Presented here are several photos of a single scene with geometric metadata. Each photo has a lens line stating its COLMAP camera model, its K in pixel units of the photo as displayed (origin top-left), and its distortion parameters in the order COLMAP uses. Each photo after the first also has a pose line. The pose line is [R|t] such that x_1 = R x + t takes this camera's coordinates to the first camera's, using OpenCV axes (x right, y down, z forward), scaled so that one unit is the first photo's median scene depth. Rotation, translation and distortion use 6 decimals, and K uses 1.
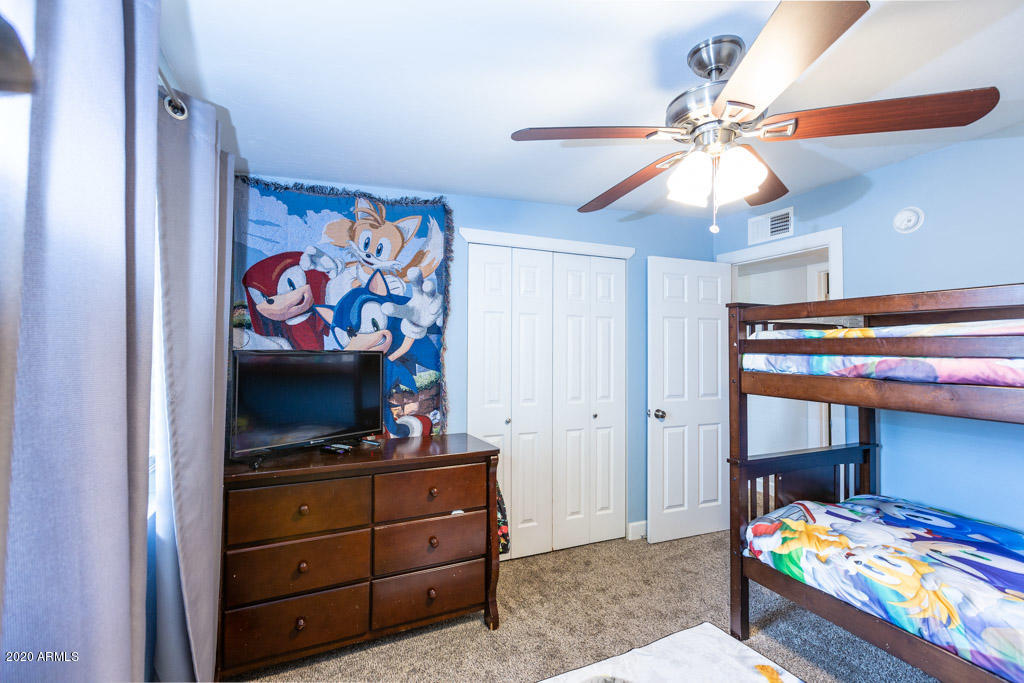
lens RADIAL K [[453.3, 0, 512.0], [0, 453.3, 341.5], [0, 0, 1]] dist [-0.000373, -0.000011]
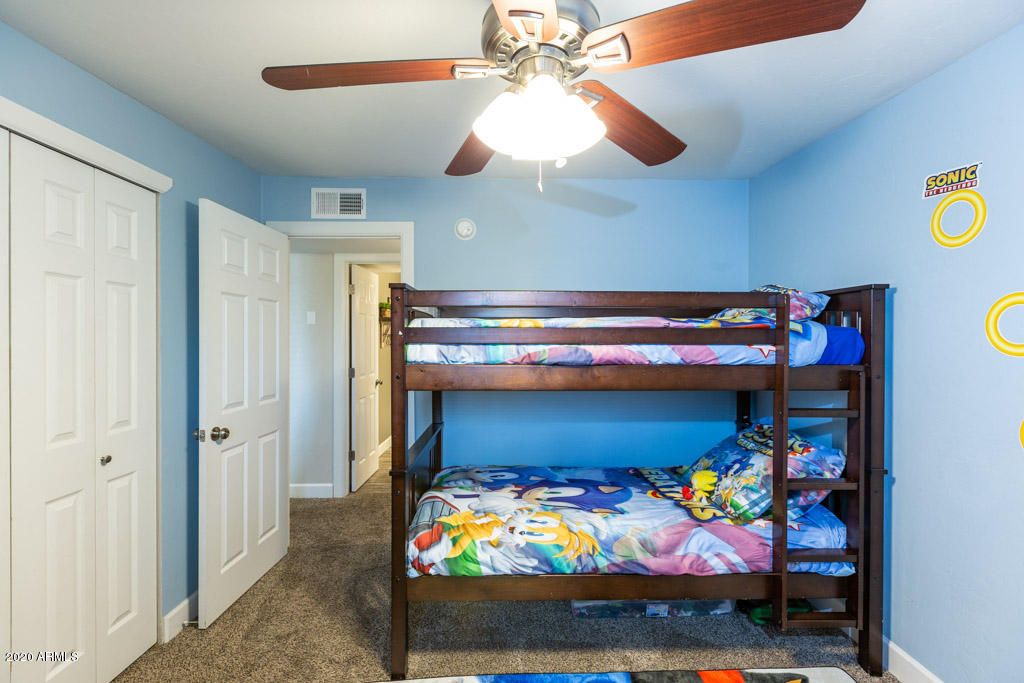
lens RADIAL K [[452.7, 0, 512.0], [0, 452.7, 341.5], [0, 0, 1]] dist [0.001027, 0.000086]
pose [[0.385468, -0.009427, 0.922673, -0.214202], [-0.011698, 0.999818, 0.015102, 0.007652], [-0.922647, -0.016615, 0.385287, 0.522262]]
